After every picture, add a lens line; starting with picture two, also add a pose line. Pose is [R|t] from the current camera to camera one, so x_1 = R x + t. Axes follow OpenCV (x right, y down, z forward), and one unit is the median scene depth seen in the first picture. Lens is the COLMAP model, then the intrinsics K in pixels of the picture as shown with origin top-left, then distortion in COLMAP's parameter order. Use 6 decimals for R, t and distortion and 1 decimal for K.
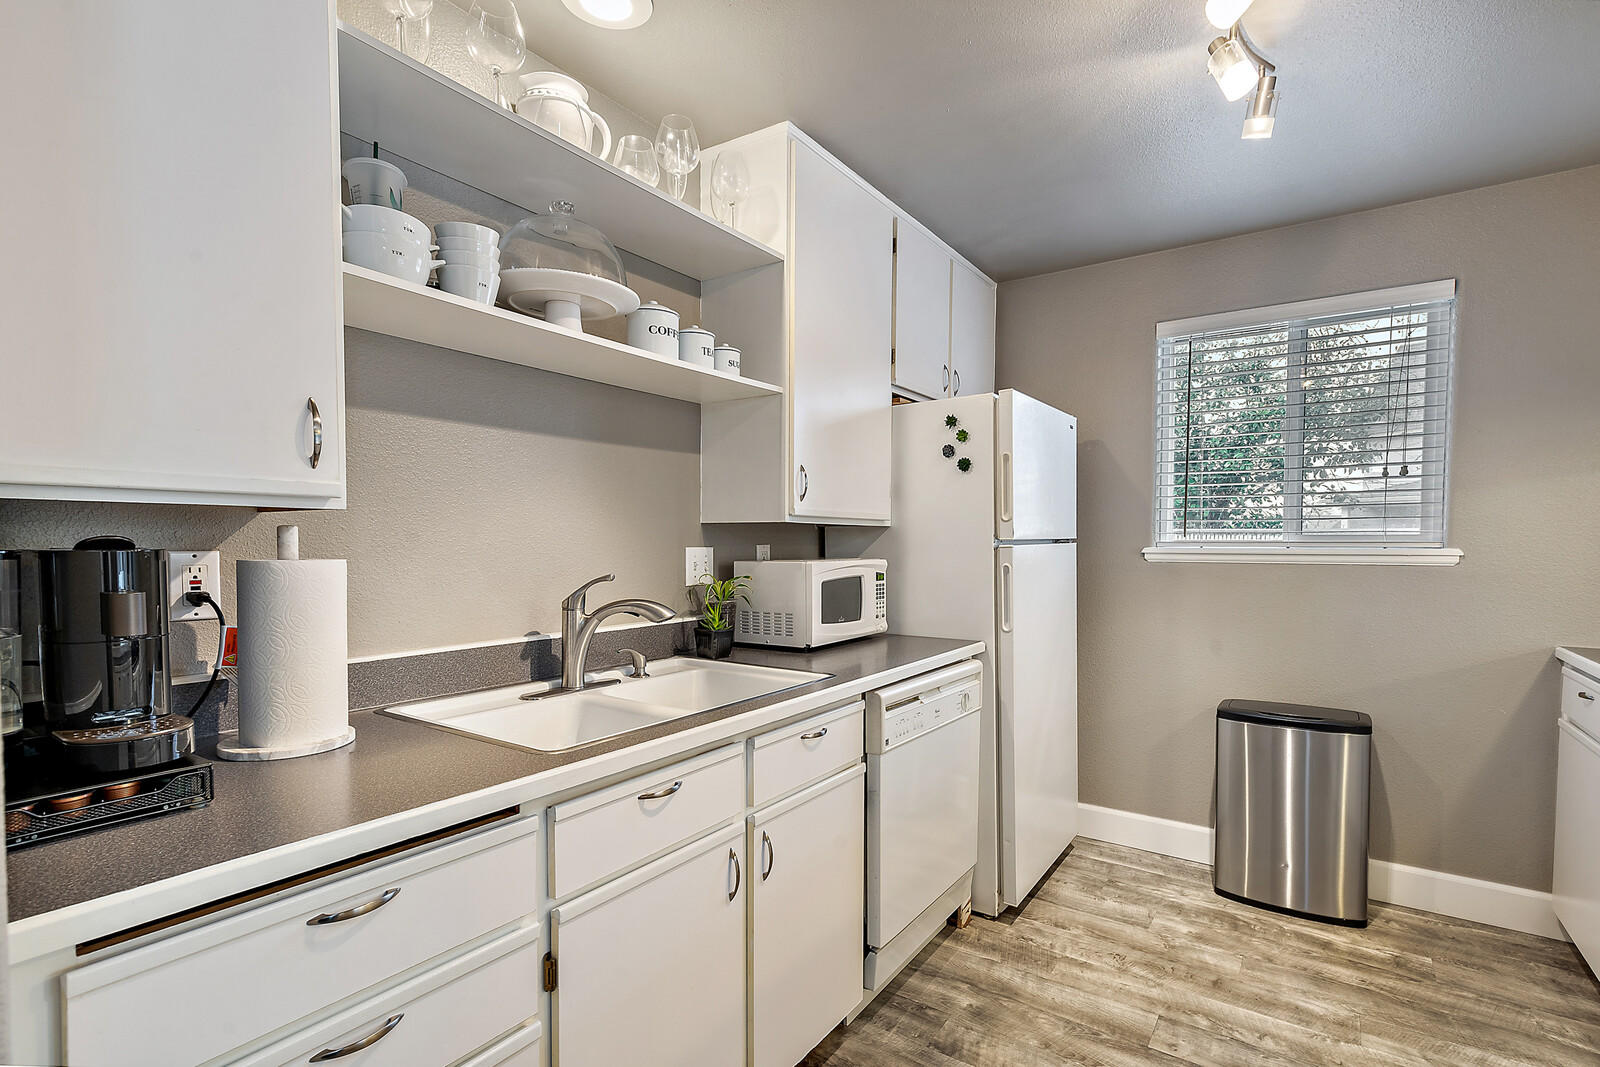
lens RADIAL K [[749.7, 0, 813.9], [0, 749.7, 567.8], [0, 0, 1]] dist [0.002798, -0.000109]
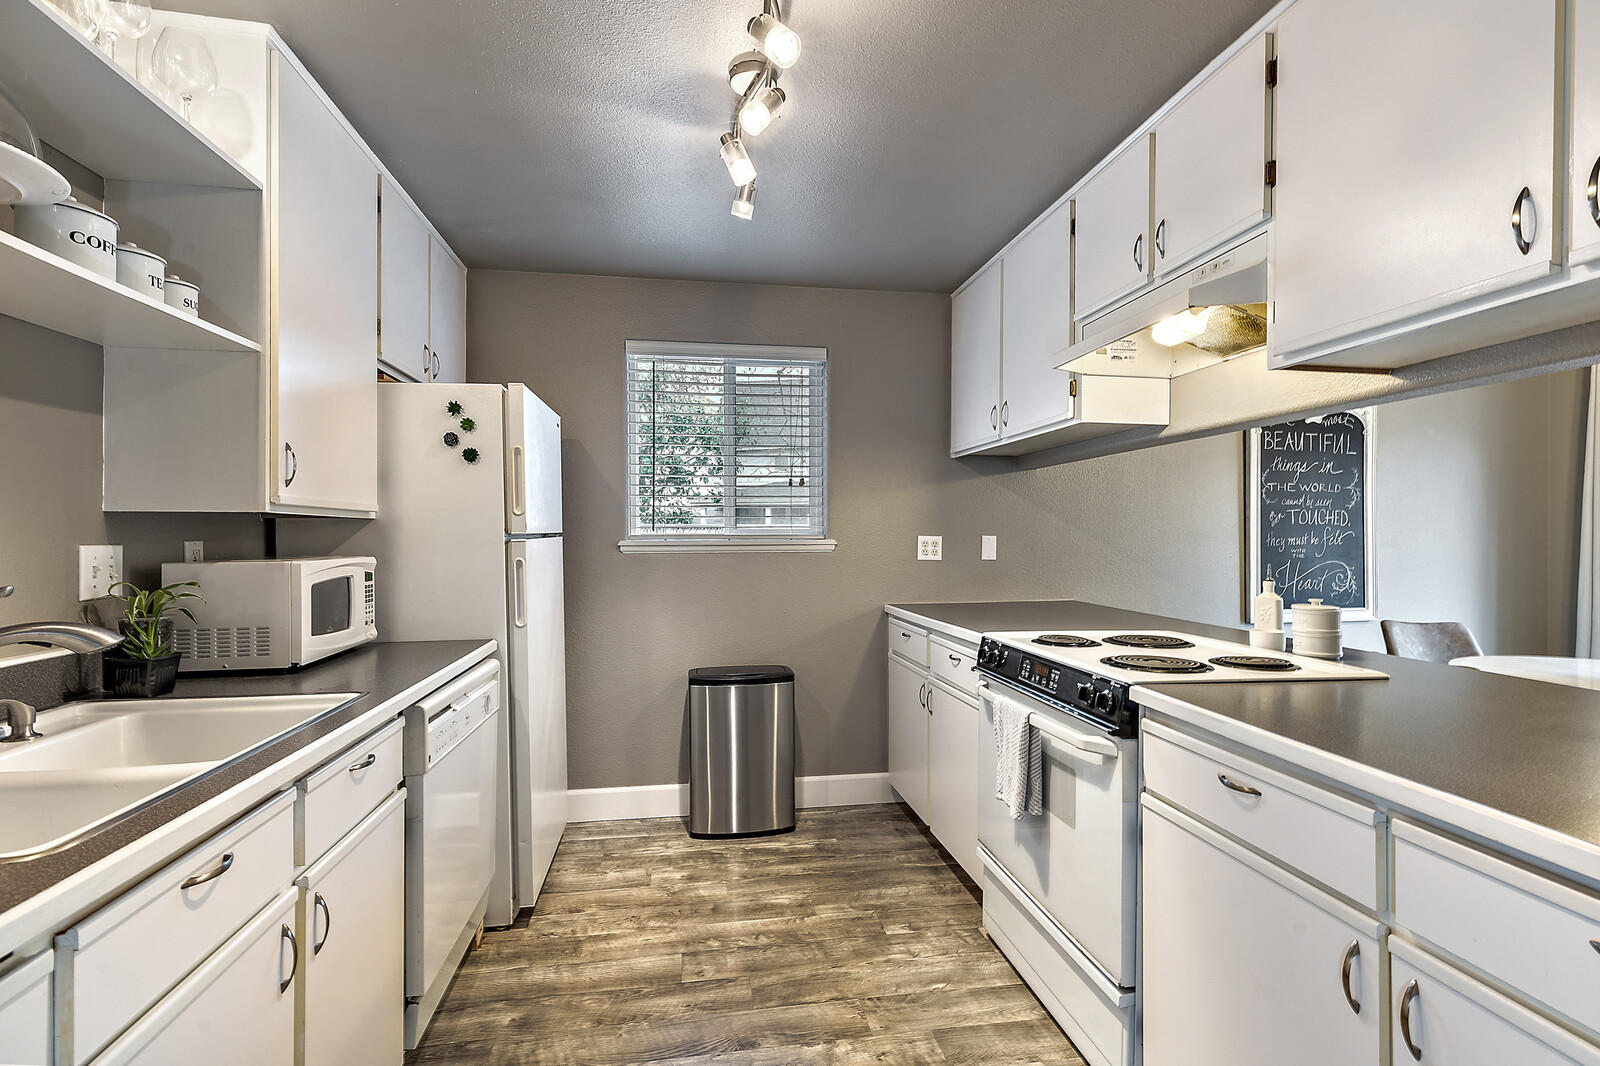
lens RADIAL K [[753.2, 0, 800.0], [0, 753.2, 533.0], [0, 0, 1]] dist [0.002288, -0.000039]
pose [[0.728547, -0.001655, 0.684993, -0.157417], [0.028756, 0.999189, -0.028170, 0.000310], [-0.684392, 0.040221, 0.728004, 0.021722]]
